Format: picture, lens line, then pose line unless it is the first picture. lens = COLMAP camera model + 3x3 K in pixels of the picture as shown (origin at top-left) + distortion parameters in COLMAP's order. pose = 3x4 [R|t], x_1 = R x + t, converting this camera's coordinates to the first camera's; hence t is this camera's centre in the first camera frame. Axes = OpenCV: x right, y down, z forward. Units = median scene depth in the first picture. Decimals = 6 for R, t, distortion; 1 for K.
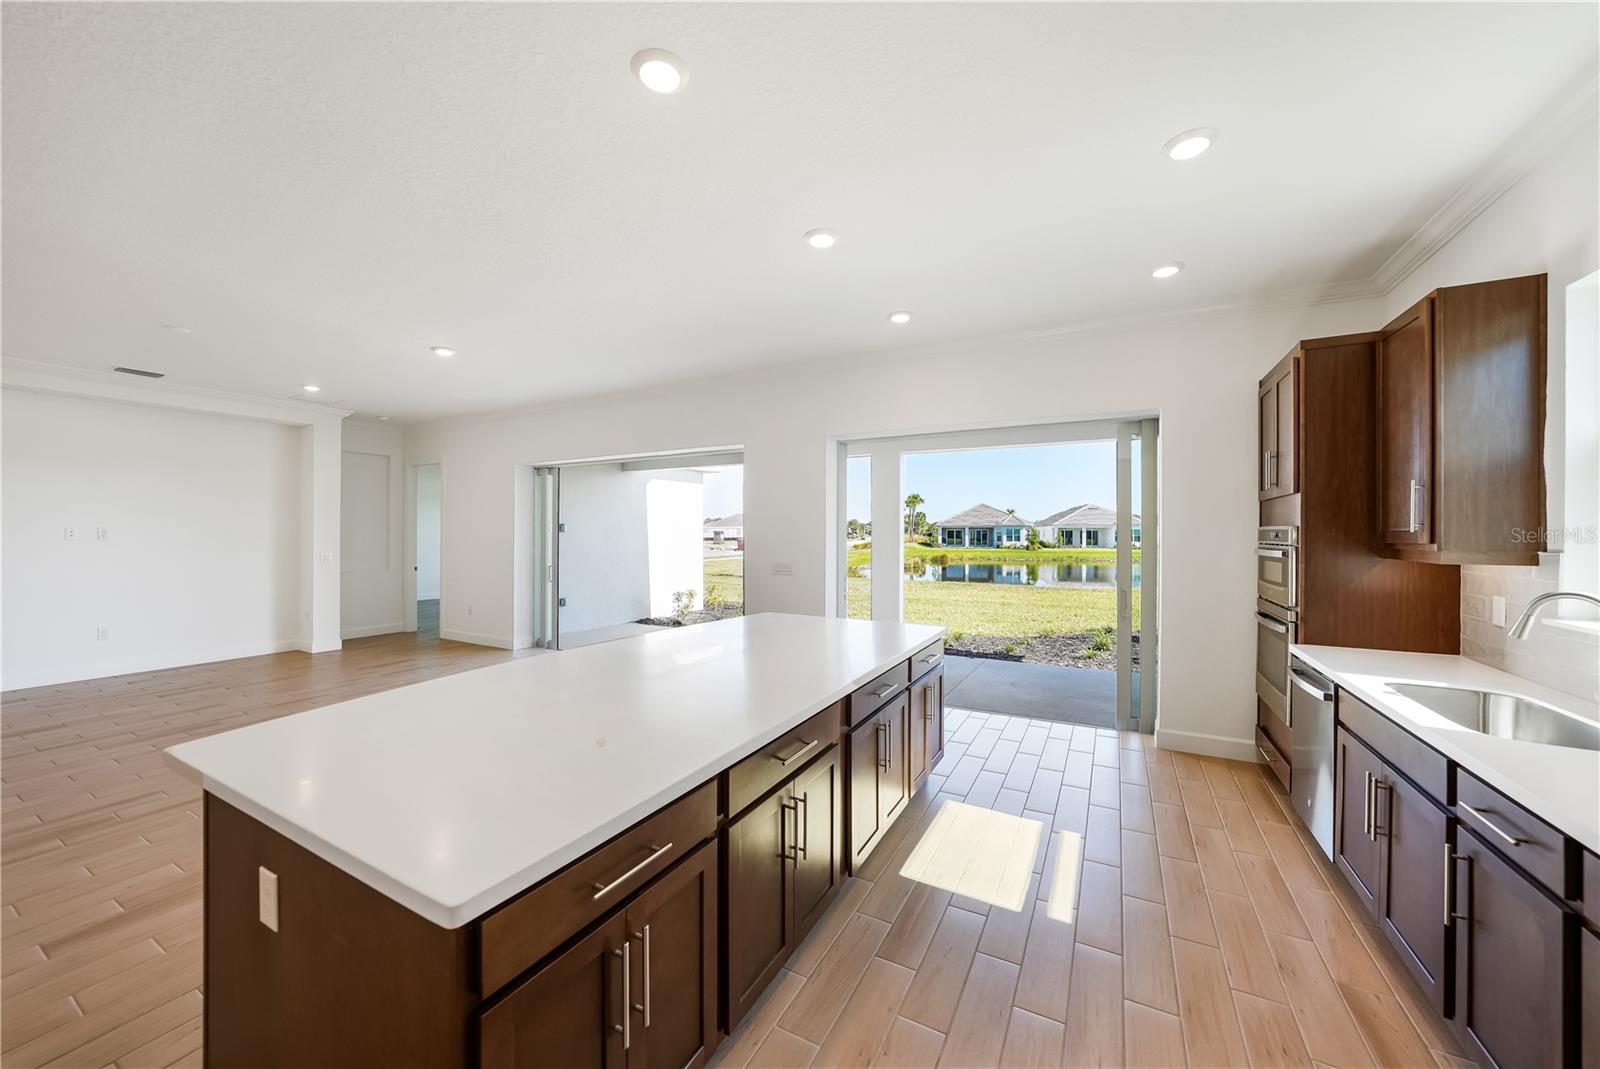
lens RADIAL K [[574.0, 0, 800.9], [0, 574.0, 532.2], [0, 0, 1]] dist [-0.020843, 0.004277]
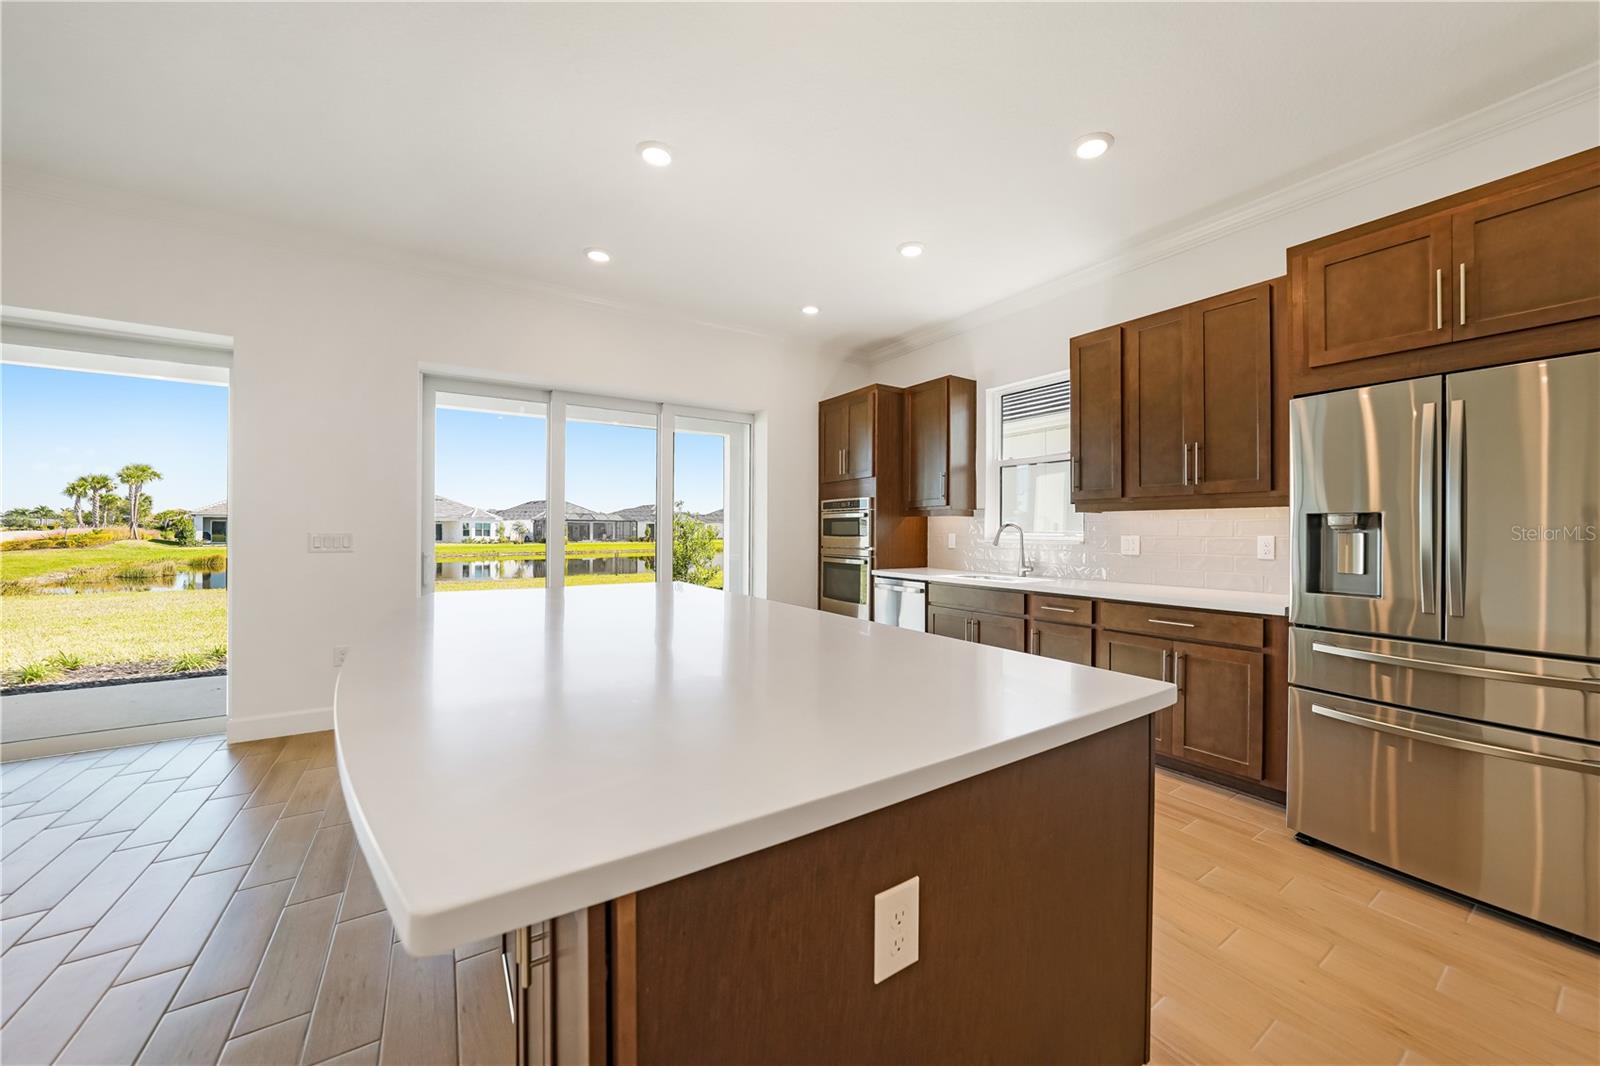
lens RADIAL K [[589.4, 0, 839.8], [0, 589.4, 529.0], [0, 0, 1]] dist [-0.010413, 0.000140]
pose [[0.455806, 0.003200, 0.890073, -0.533945], [-0.004999, 0.999987, -0.001036, 0.065872], [-0.890065, -0.003978, 0.455816, 0.254662]]
